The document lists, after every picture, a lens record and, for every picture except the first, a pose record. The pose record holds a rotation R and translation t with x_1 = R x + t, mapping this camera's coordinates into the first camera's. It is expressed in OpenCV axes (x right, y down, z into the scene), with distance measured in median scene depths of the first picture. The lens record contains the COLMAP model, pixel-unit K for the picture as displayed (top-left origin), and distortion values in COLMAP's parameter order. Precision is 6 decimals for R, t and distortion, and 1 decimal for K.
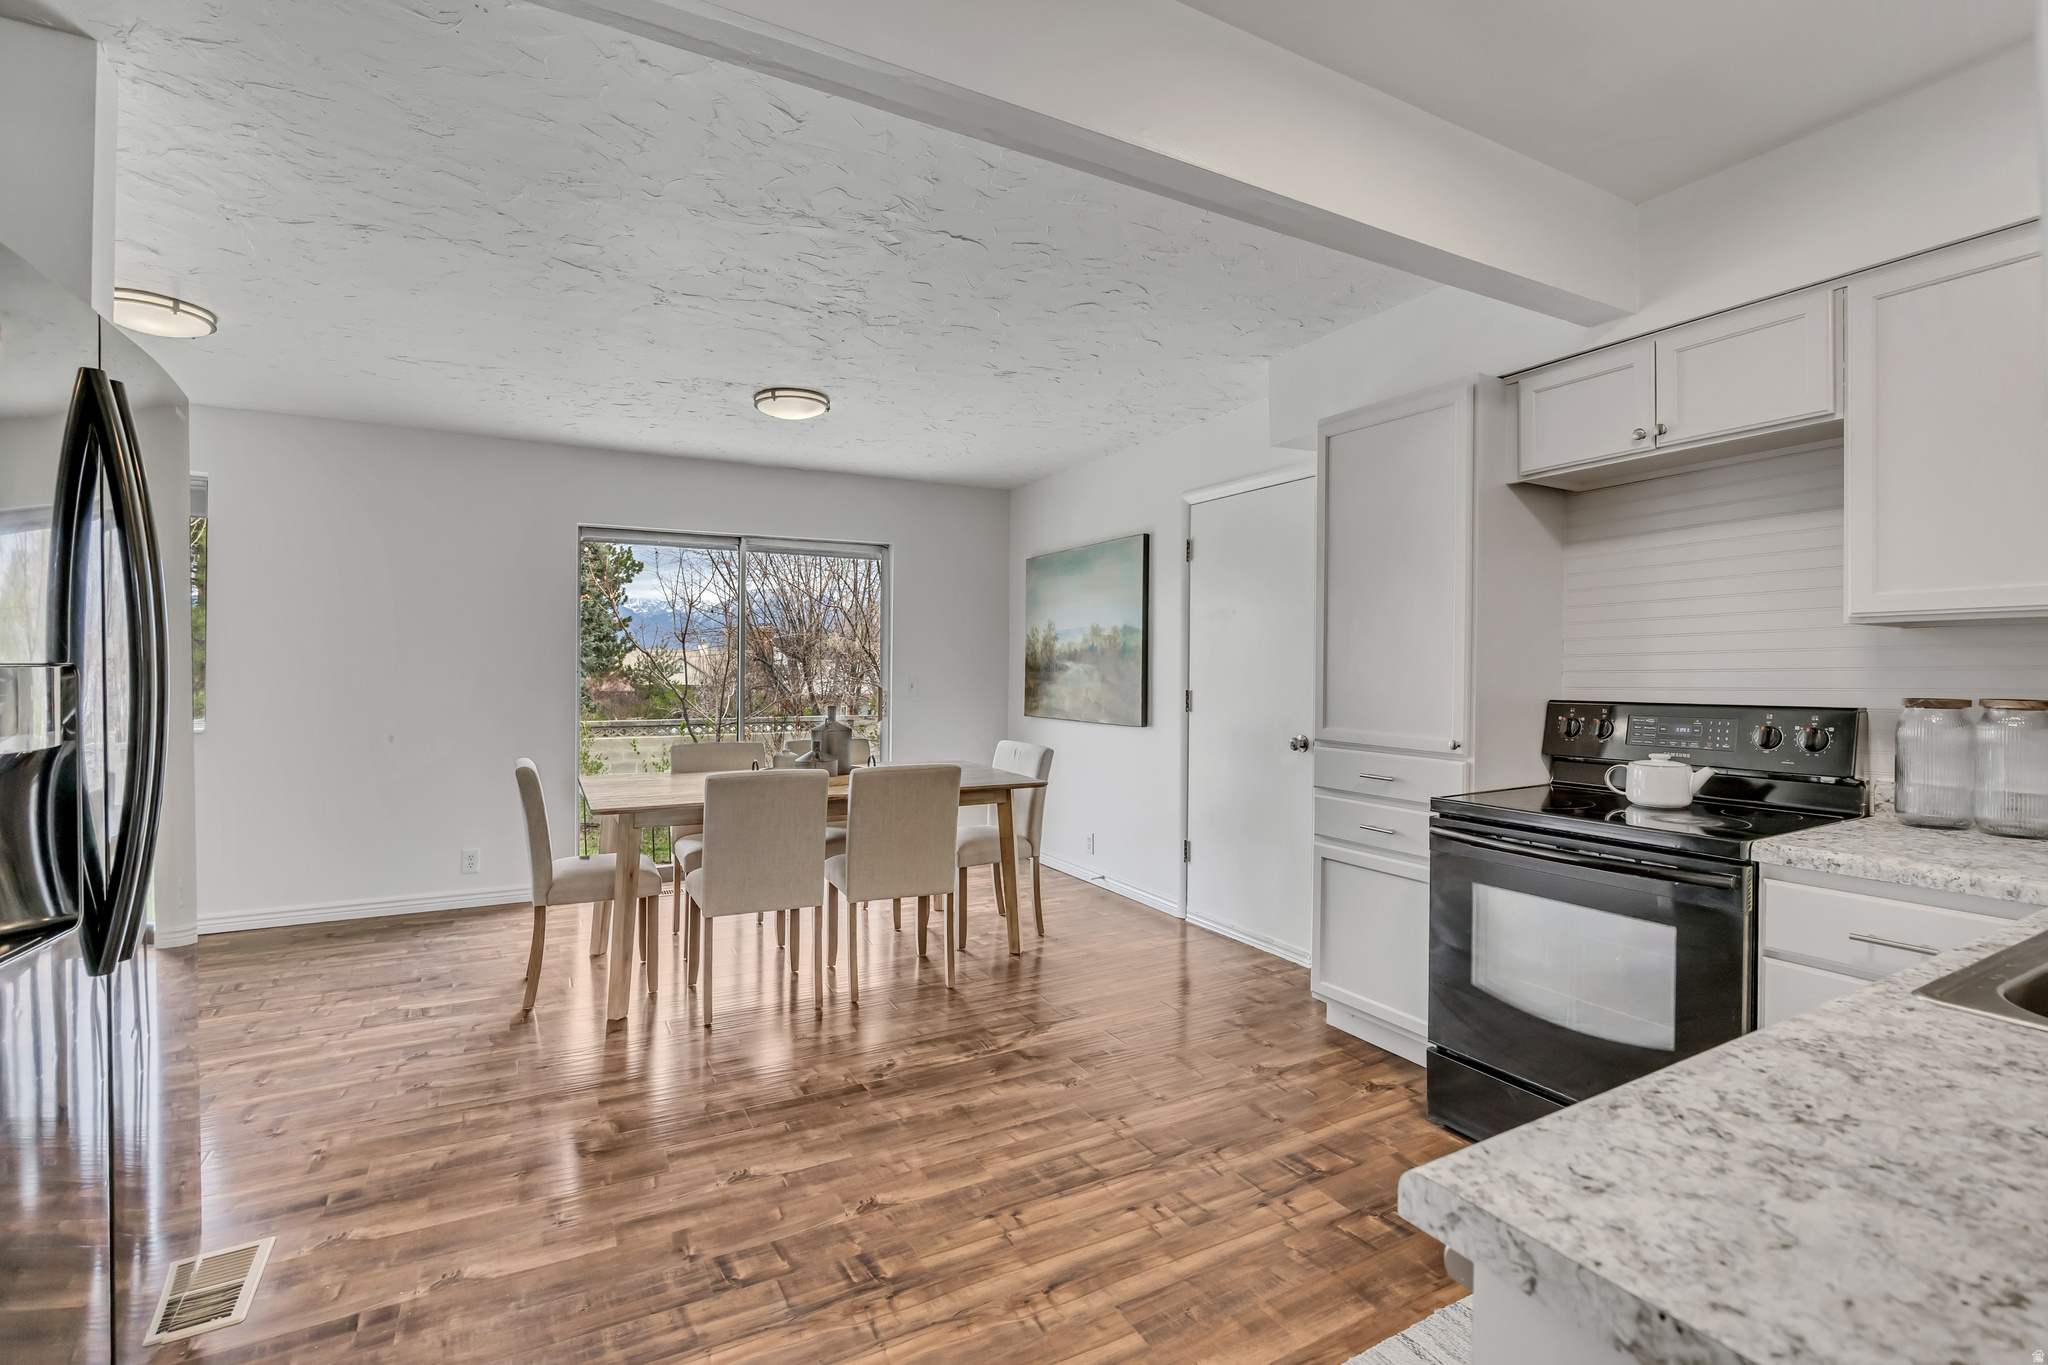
lens RADIAL K [[898.5, 0, 1031.7], [0, 898.5, 673.7], [0, 0, 1]] dist [-0.016266, 0.001050]
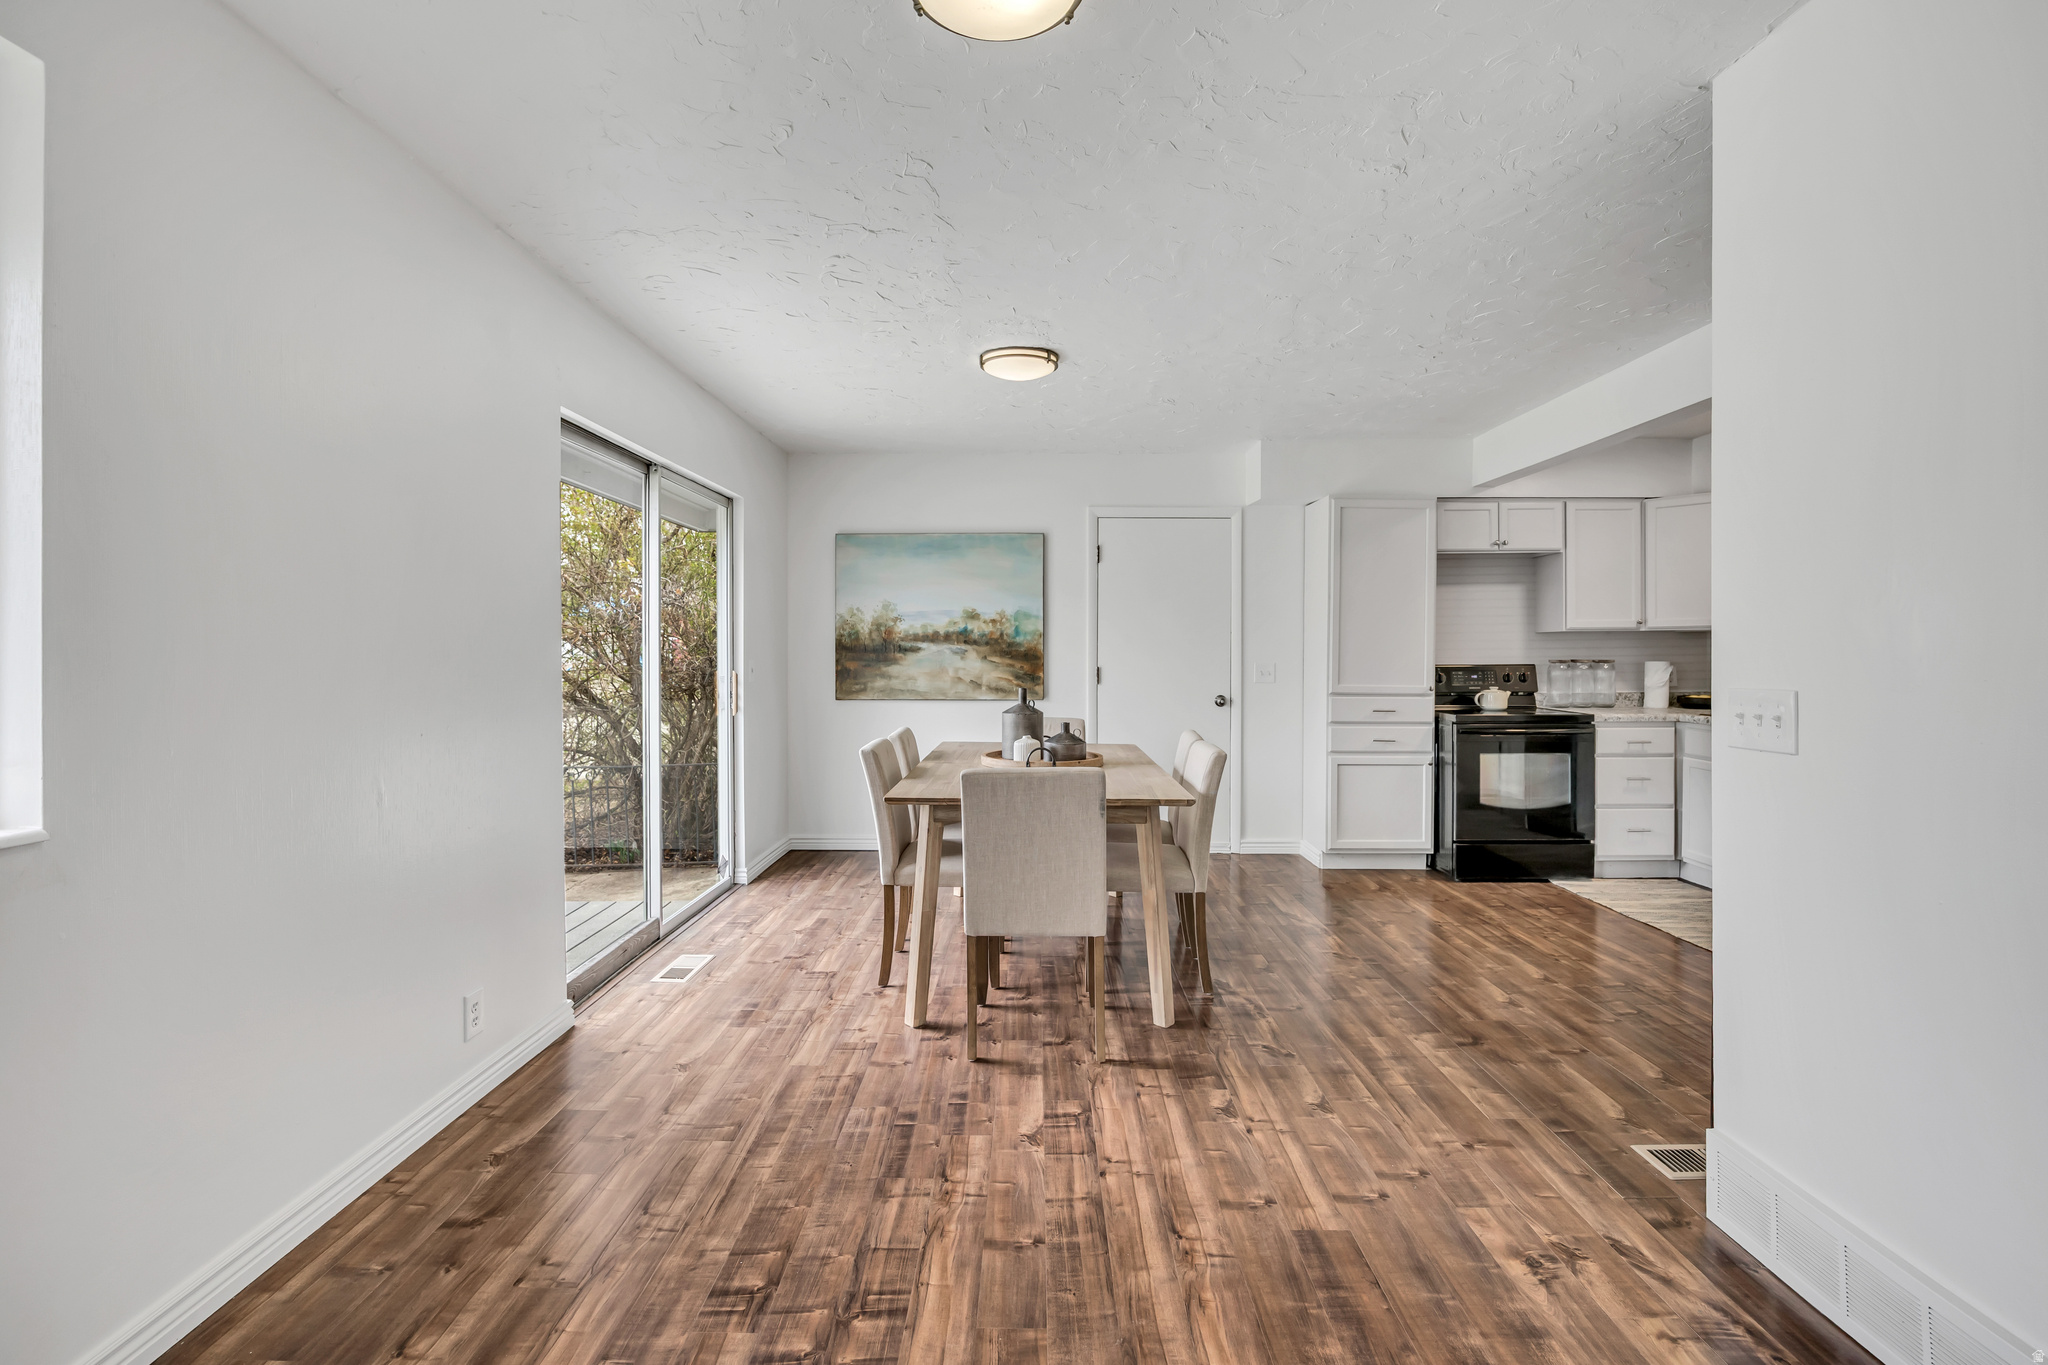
lens RADIAL K [[898.5, 0, 1022.4], [0, 898.5, 663.1], [0, 0, 1]] dist [-0.016266, 0.001050]
pose [[0.500087, -0.011108, 0.865904, -1.710707], [0.006539, 0.999938, 0.009051, 0.001989], [-0.865950, 0.001136, 0.500129, 0.849011]]
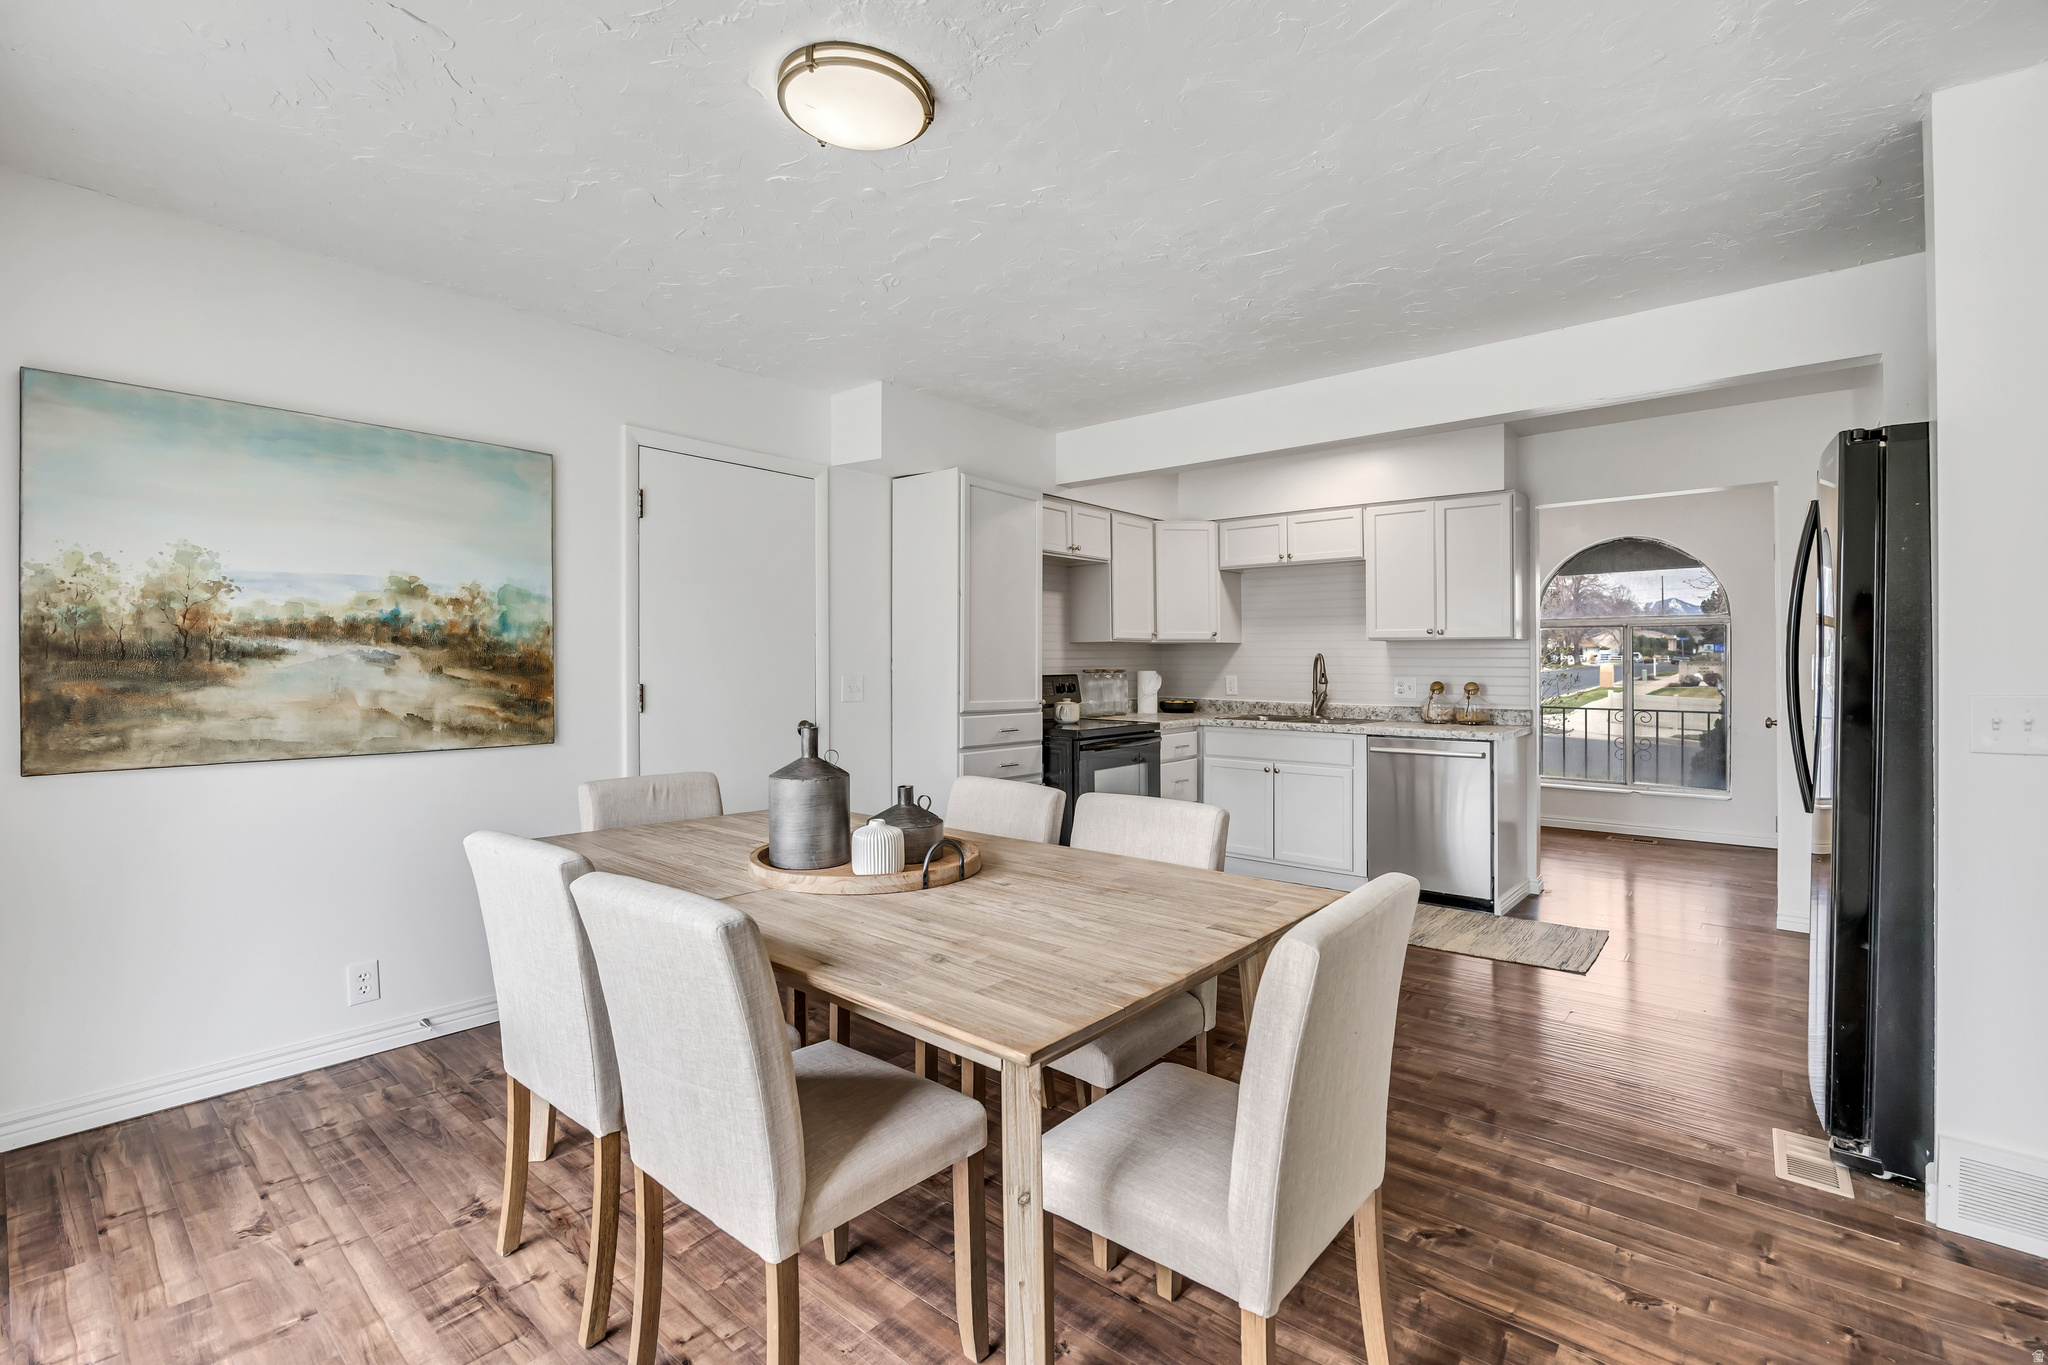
lens RADIAL K [[898.5, 0, 1021.7], [0, 898.5, 675.2], [0, 0, 1]] dist [-0.016266, 0.001050]
pose [[-0.344507, -0.014041, 0.938679, -1.190012], [0.004299, 0.999854, 0.016534, -0.001575], [-0.938774, 0.009732, -0.344396, 1.725505]]
